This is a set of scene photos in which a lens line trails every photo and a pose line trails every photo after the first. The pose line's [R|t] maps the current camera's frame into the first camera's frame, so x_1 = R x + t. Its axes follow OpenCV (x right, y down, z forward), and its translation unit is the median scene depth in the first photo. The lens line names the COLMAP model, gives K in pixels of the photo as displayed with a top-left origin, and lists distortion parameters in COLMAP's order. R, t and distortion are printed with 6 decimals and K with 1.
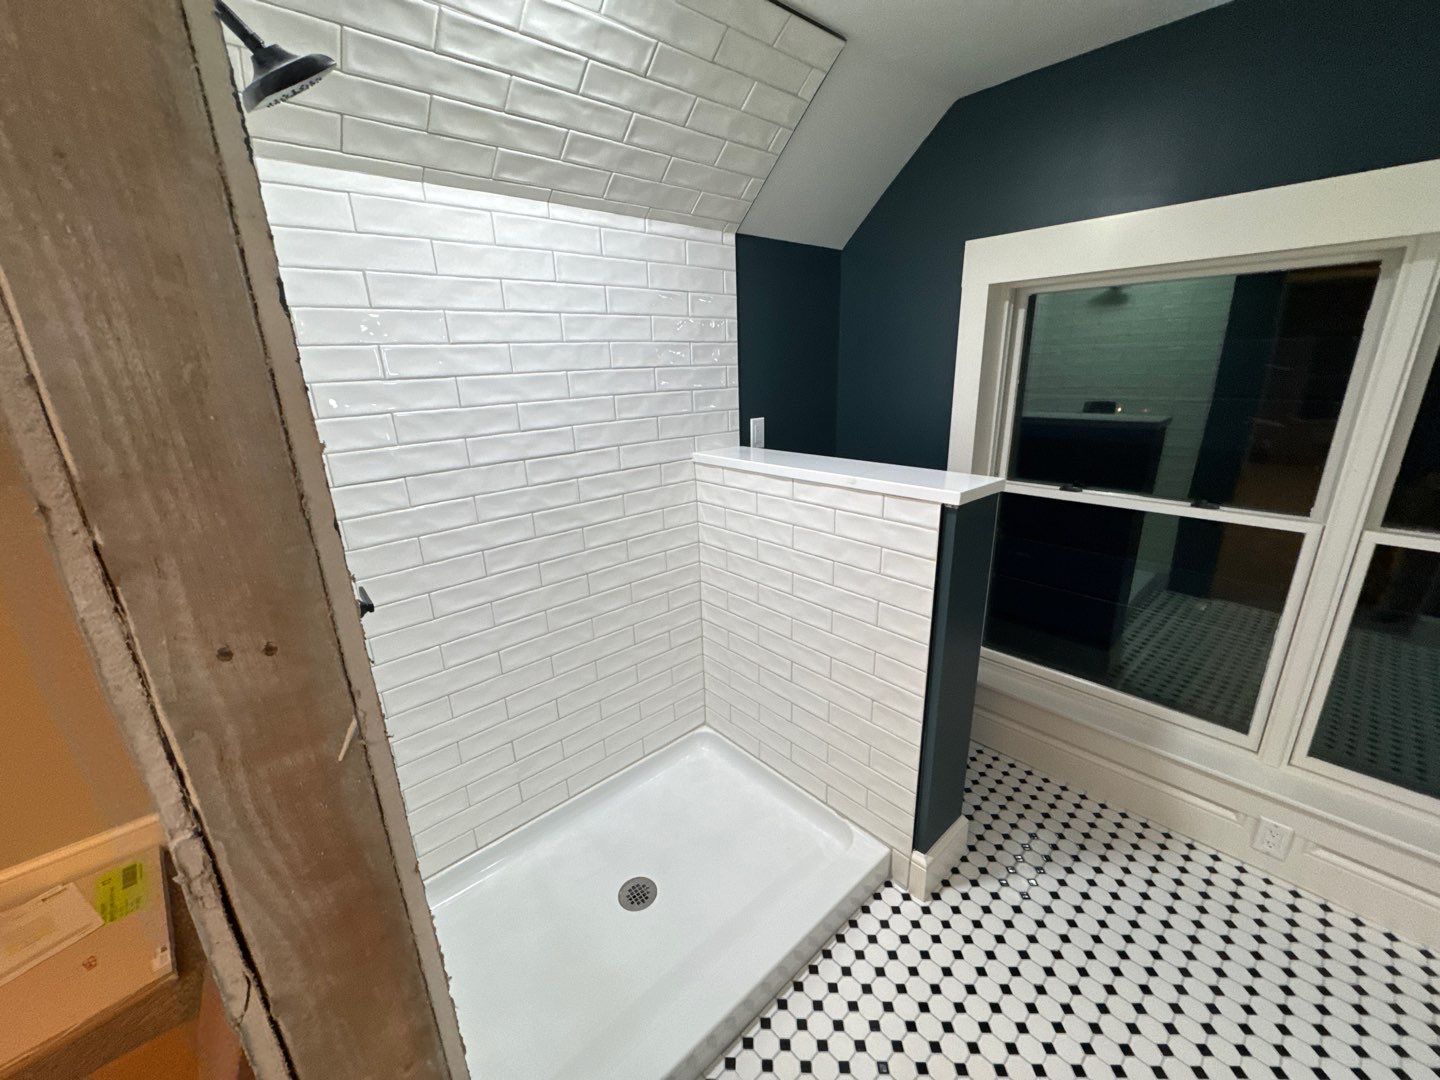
lens RADIAL K [[574.9, 0, 721.1], [0, 574.9, 540.3], [0, 0, 1]] dist [0.001337, -0.000078]
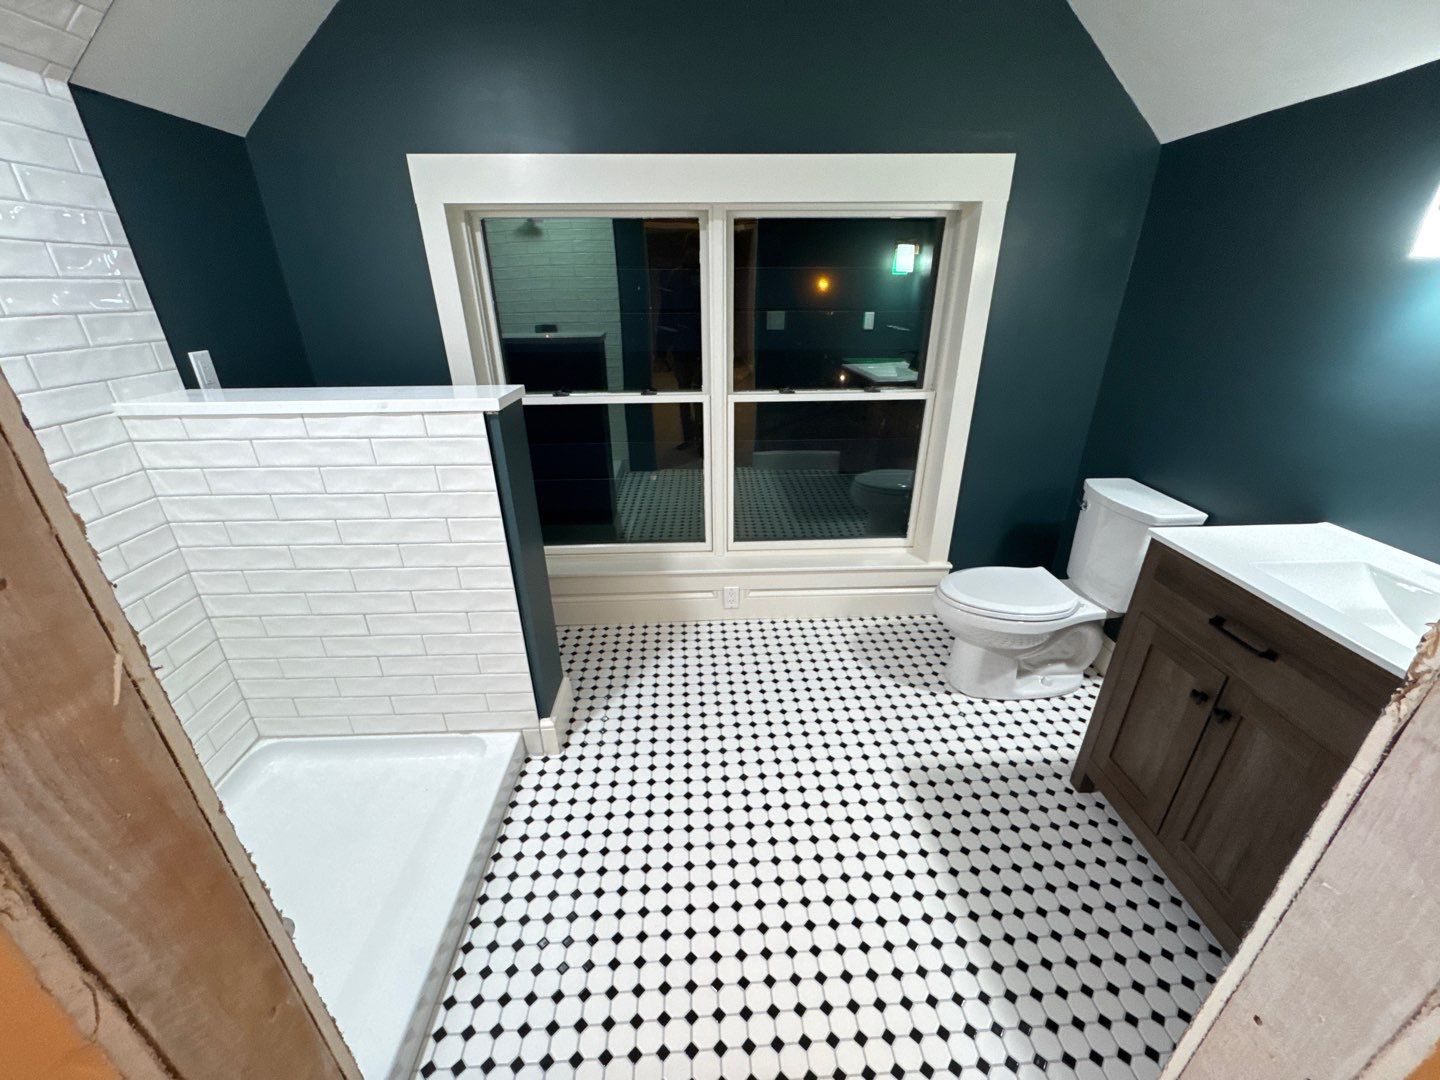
lens RADIAL K [[574.9, 0, 721.1], [0, 574.9, 540.3], [0, 0, 1]] dist [0.001337, -0.000078]
pose [[0.638738, -0.295716, 0.710328, -0.139146], [0.218988, 0.954883, 0.200608, 0.038668], [-0.737603, 0.027417, 0.674678, -0.056704]]
